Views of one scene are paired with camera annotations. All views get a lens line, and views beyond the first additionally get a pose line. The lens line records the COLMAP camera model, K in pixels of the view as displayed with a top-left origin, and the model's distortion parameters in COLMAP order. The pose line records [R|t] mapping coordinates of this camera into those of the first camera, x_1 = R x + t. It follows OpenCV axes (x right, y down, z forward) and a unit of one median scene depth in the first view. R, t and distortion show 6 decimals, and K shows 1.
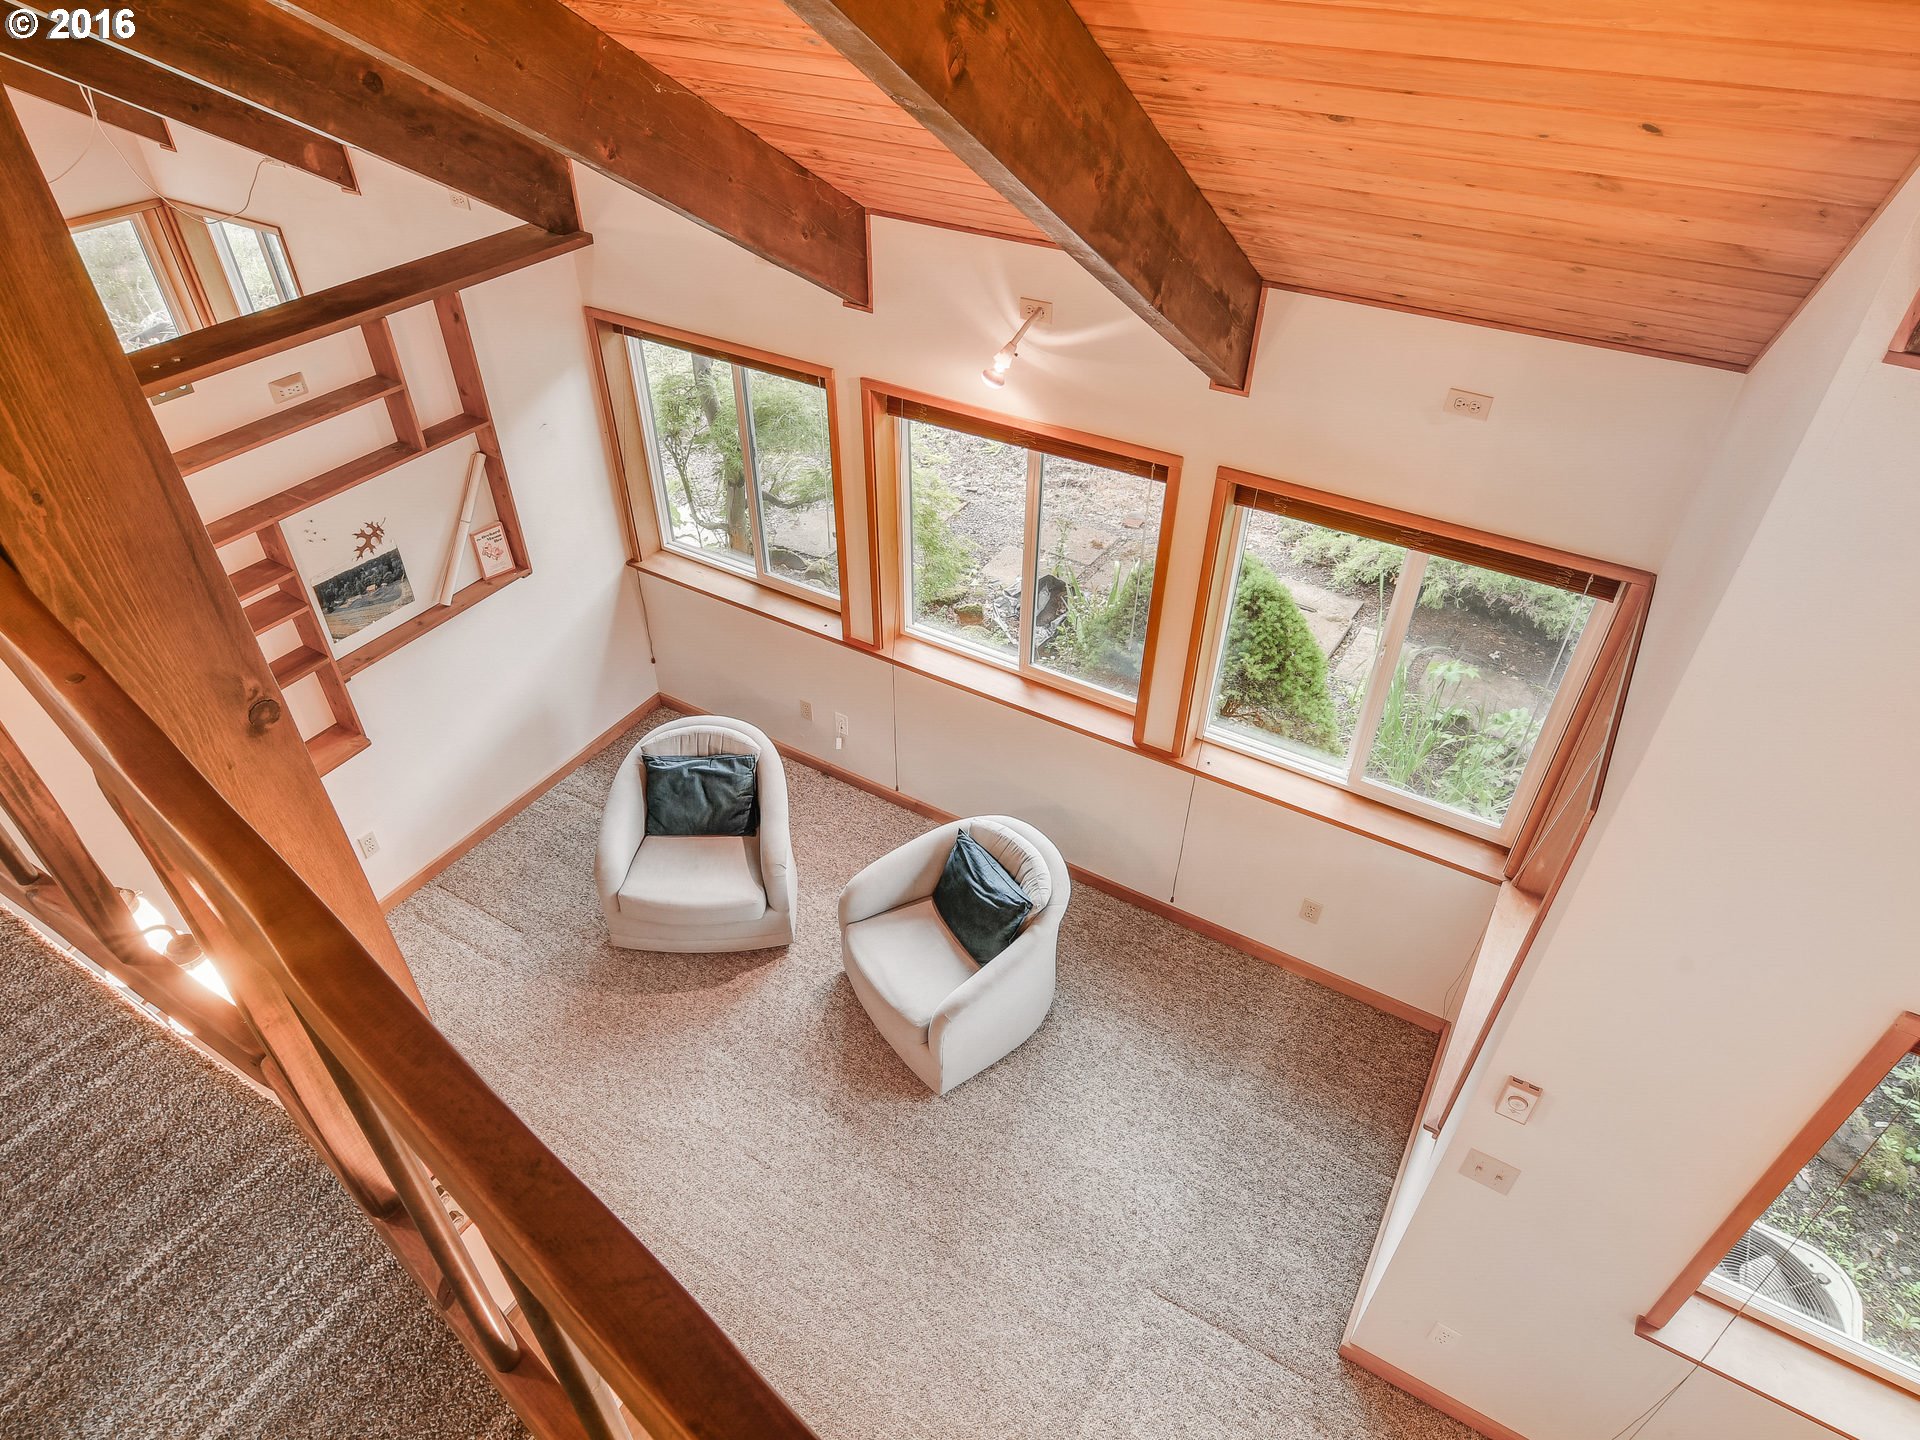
lens RADIAL K [[1152.9, 0, 955.8], [0, 1152.9, 734.1], [0, 0, 1]] dist [0.000711, -0.001010]
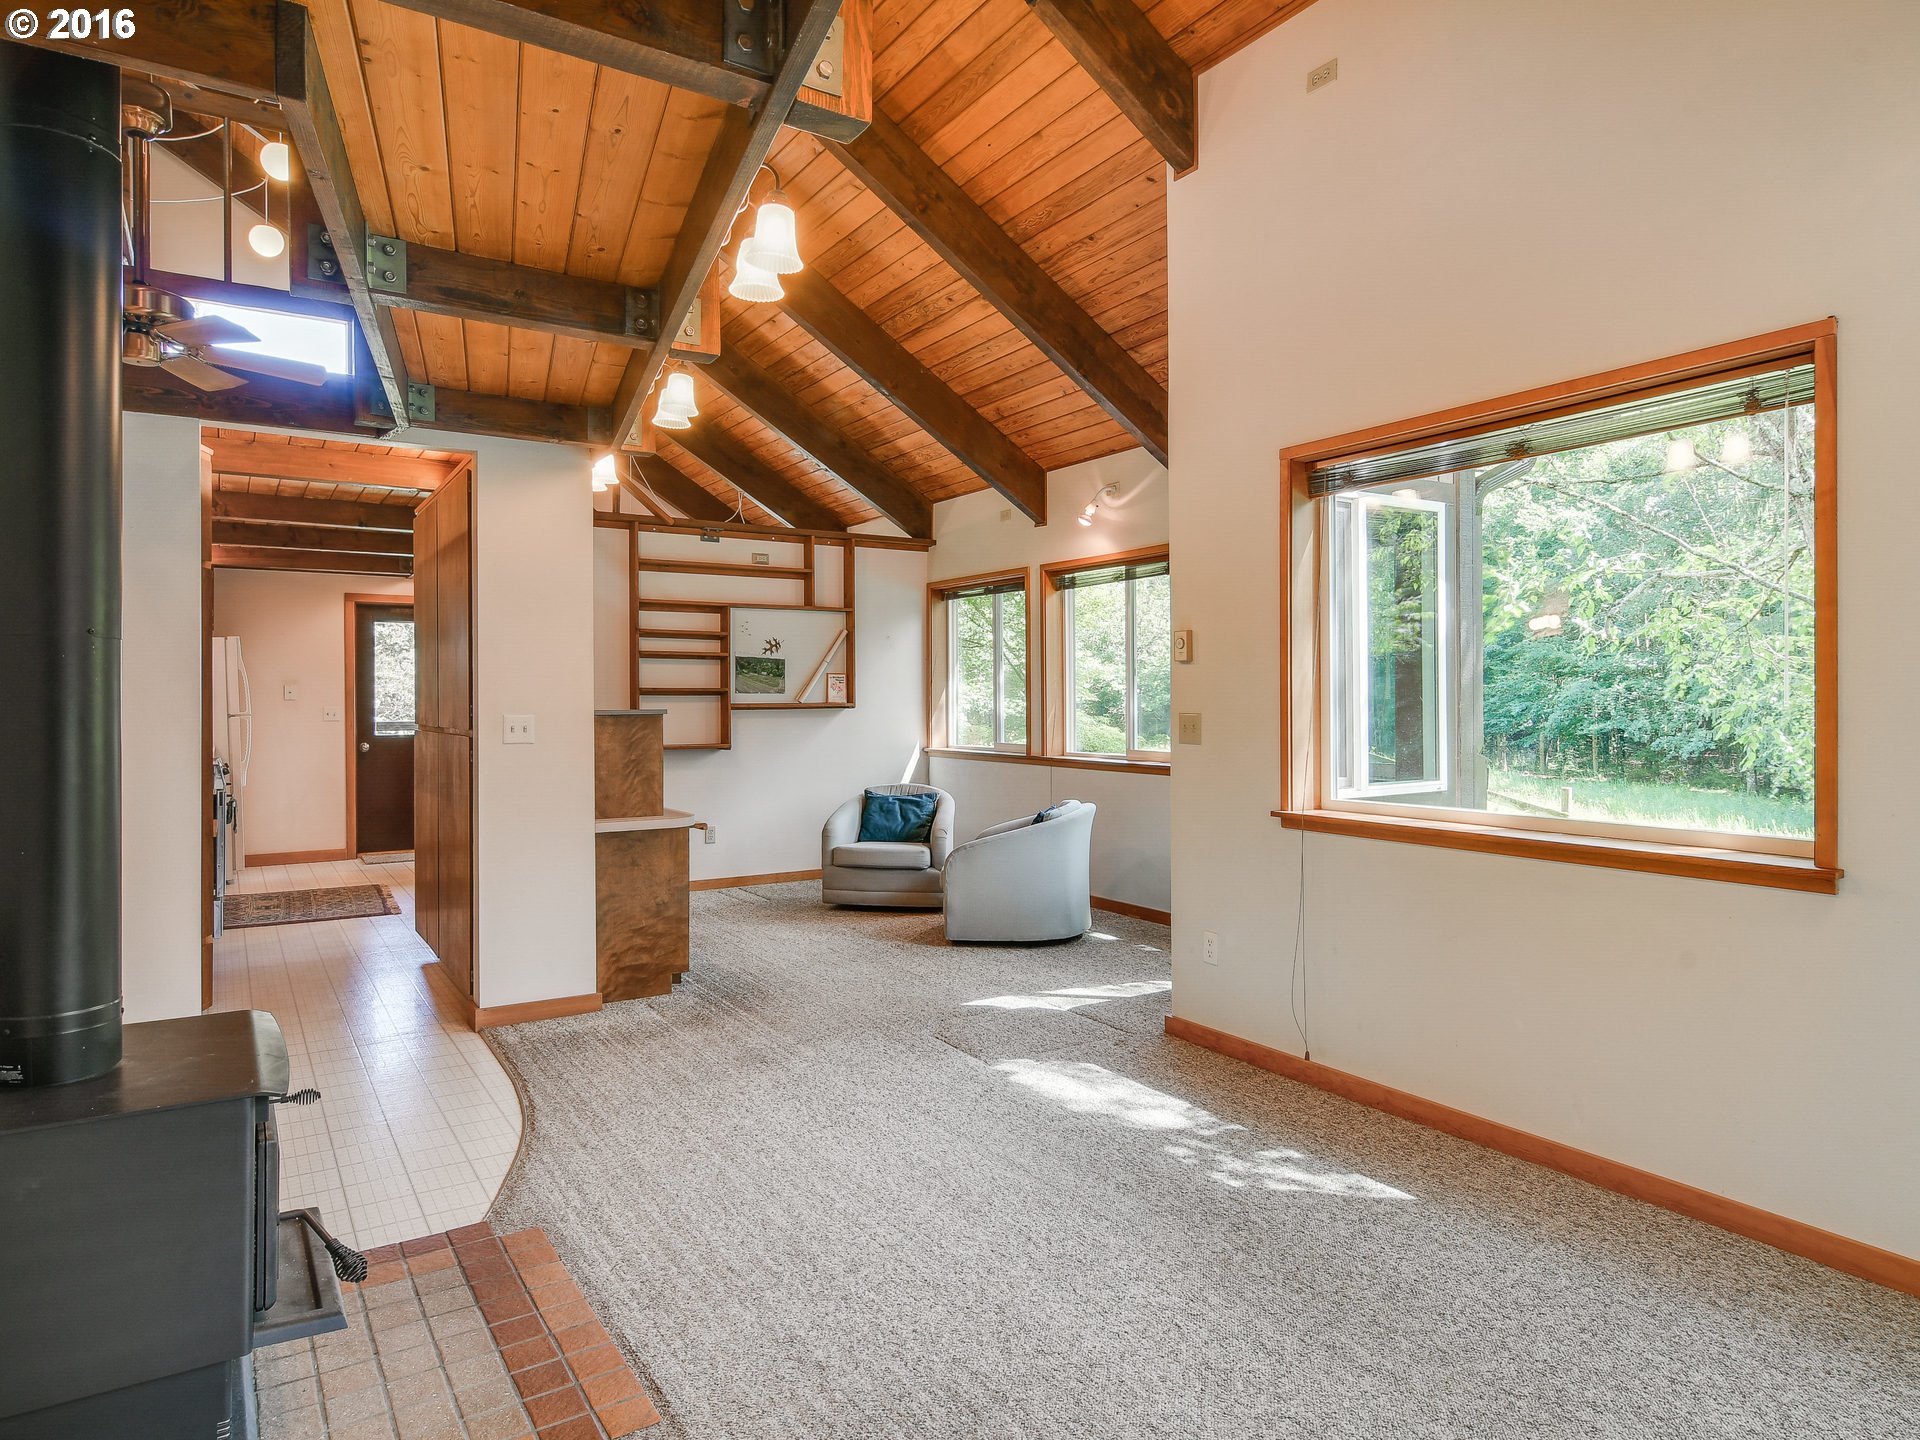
lens RADIAL K [[1147.5, 0, 960.0], [0, 1147.5, 720.0], [0, 0, 1]] dist [-0.002407, -0.000575]
pose [[0.894679, -0.000550, -0.446709, 0.568297], [-0.274907, 0.787532, -0.551560, 0.840225], [0.352101, 0.616273, 0.704438, -0.105400]]
